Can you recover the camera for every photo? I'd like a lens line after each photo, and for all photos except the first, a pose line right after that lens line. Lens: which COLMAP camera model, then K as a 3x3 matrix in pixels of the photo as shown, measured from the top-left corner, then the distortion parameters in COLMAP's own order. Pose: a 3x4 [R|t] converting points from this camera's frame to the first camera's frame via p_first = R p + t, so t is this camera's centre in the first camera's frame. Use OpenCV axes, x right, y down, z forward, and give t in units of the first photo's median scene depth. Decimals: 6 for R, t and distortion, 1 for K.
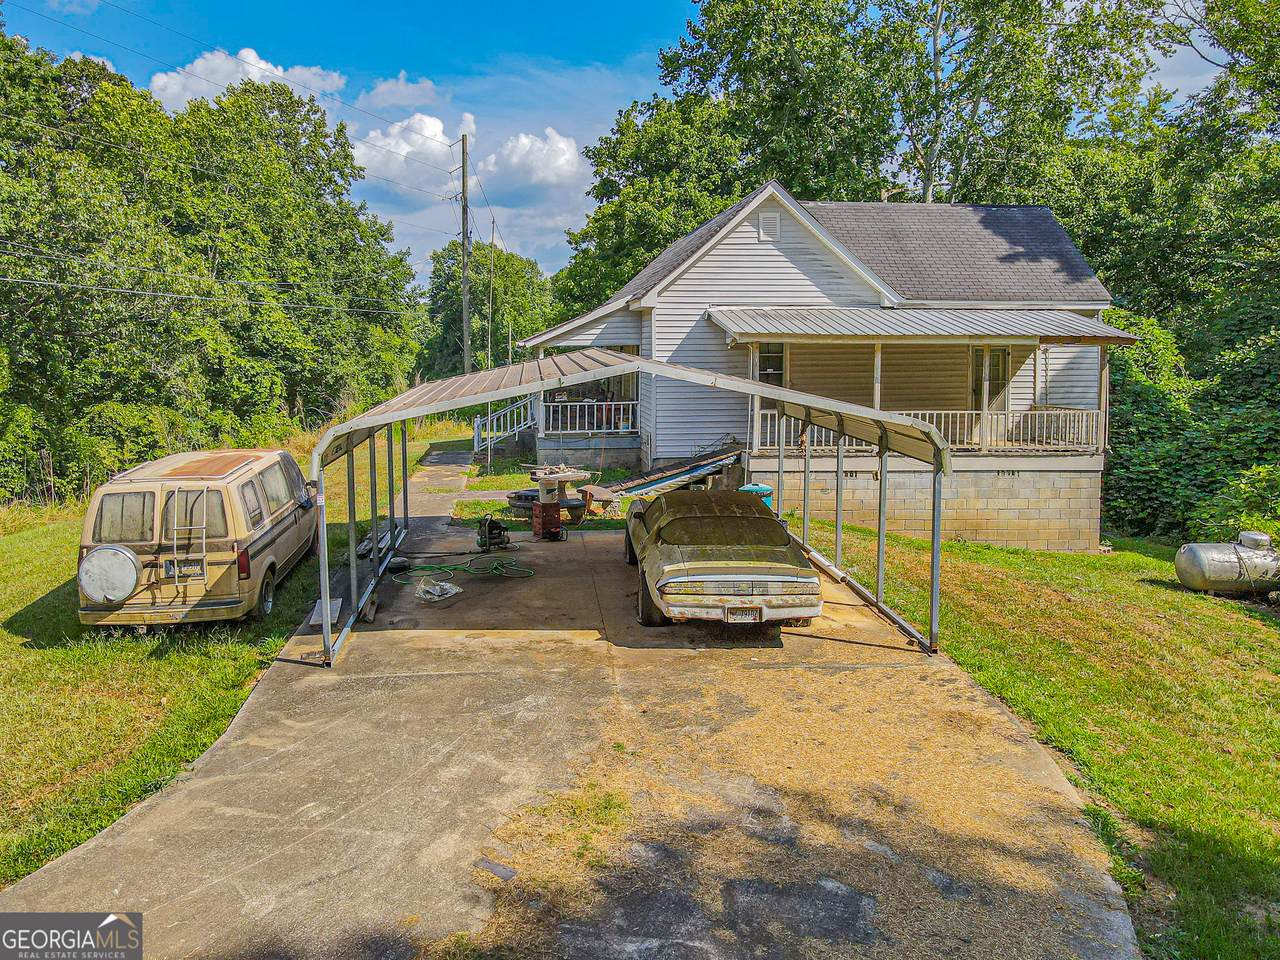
lens RADIAL K [[933.2, 0, 582.0], [0, 933.2, 448.6], [0, 0, 1]] dist [0.019956, 0.005570]
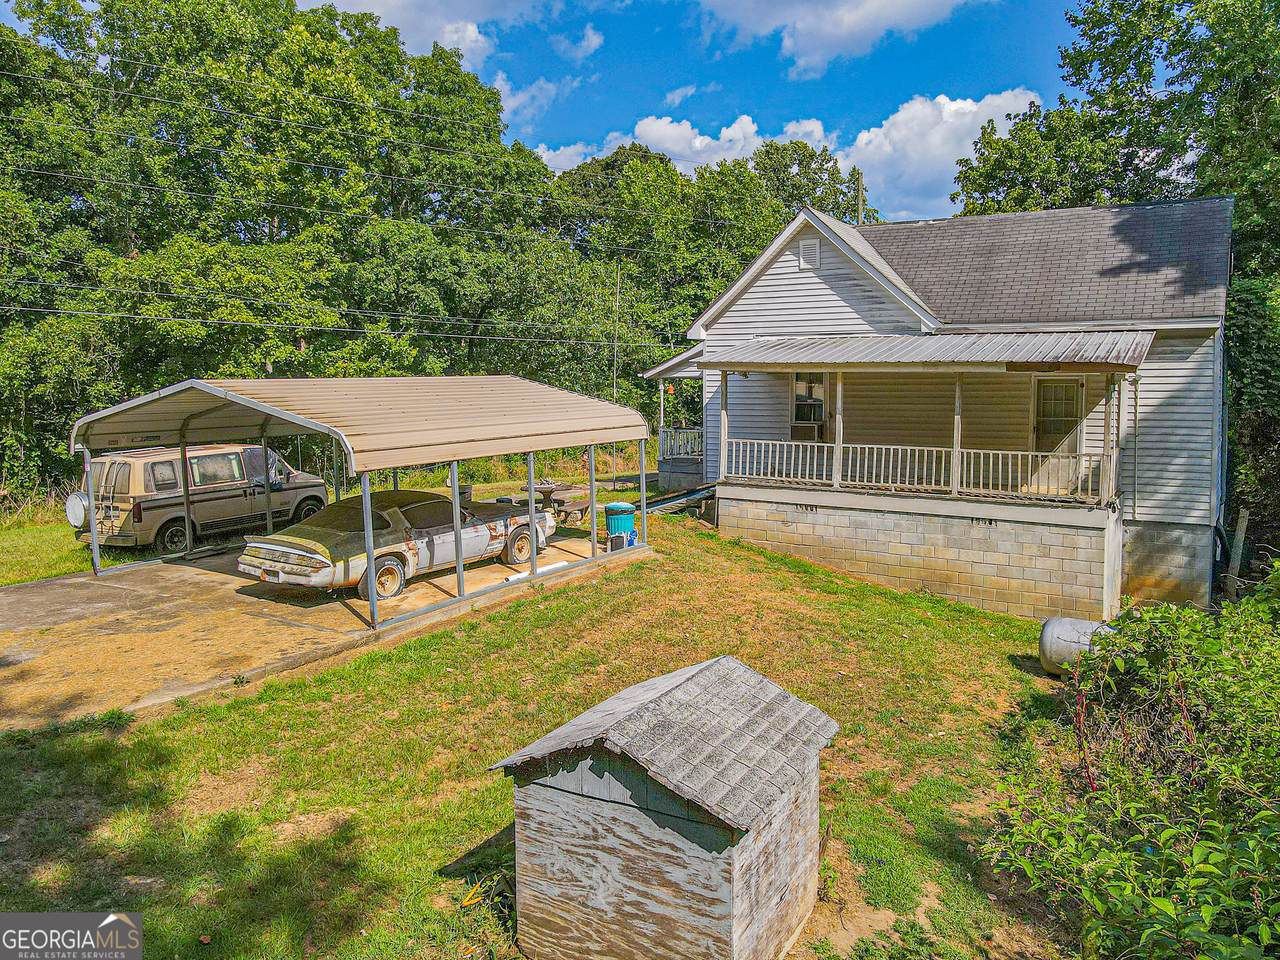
lens RADIAL K [[933.2, 0, 652.9], [0, 933.2, 474.7], [0, 0, 1]] dist [0.019956, 0.005570]
pose [[0.824224, 0.059782, -0.563099, 0.684027], [-0.065699, 0.997792, 0.009765, -0.005504], [0.562440, 0.028947, 0.826332, 0.111522]]
